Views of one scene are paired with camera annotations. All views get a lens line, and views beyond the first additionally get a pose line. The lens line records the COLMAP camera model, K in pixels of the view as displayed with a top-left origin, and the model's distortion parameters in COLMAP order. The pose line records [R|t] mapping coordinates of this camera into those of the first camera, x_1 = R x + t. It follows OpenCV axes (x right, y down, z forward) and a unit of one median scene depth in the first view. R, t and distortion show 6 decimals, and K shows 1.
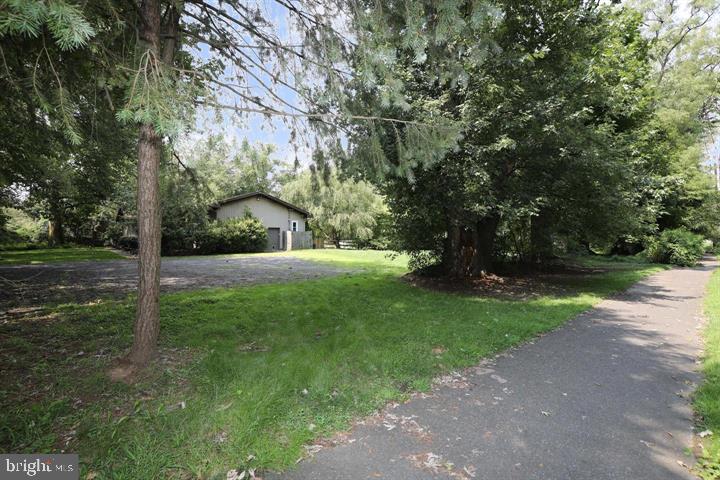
lens RADIAL K [[328.7, 0, 360.0], [0, 328.7, 240.0], [0, 0, 1]] dist [-0.013953, 0.000514]
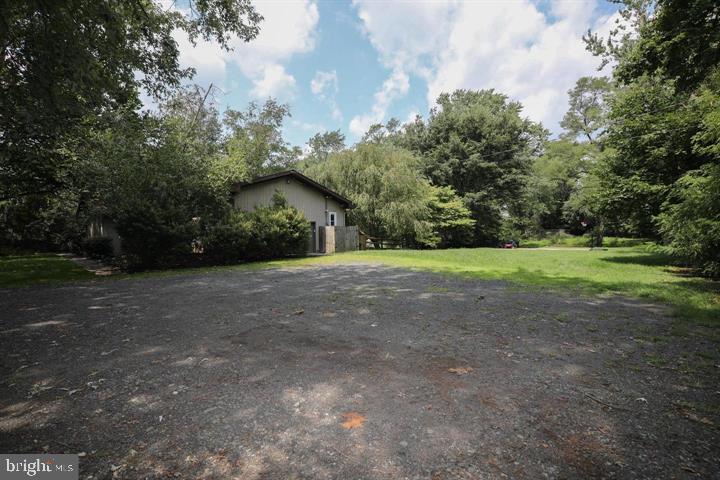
lens RADIAL K [[328.7, 0, 360.0], [0, 328.7, 240.0], [0, 0, 1]] dist [-0.013953, 0.000514]
pose [[0.997105, -0.018386, 0.073782, -0.197480], [0.017776, 0.999802, 0.008908, -0.001823], [-0.073931, -0.007570, 0.997235, 0.265388]]
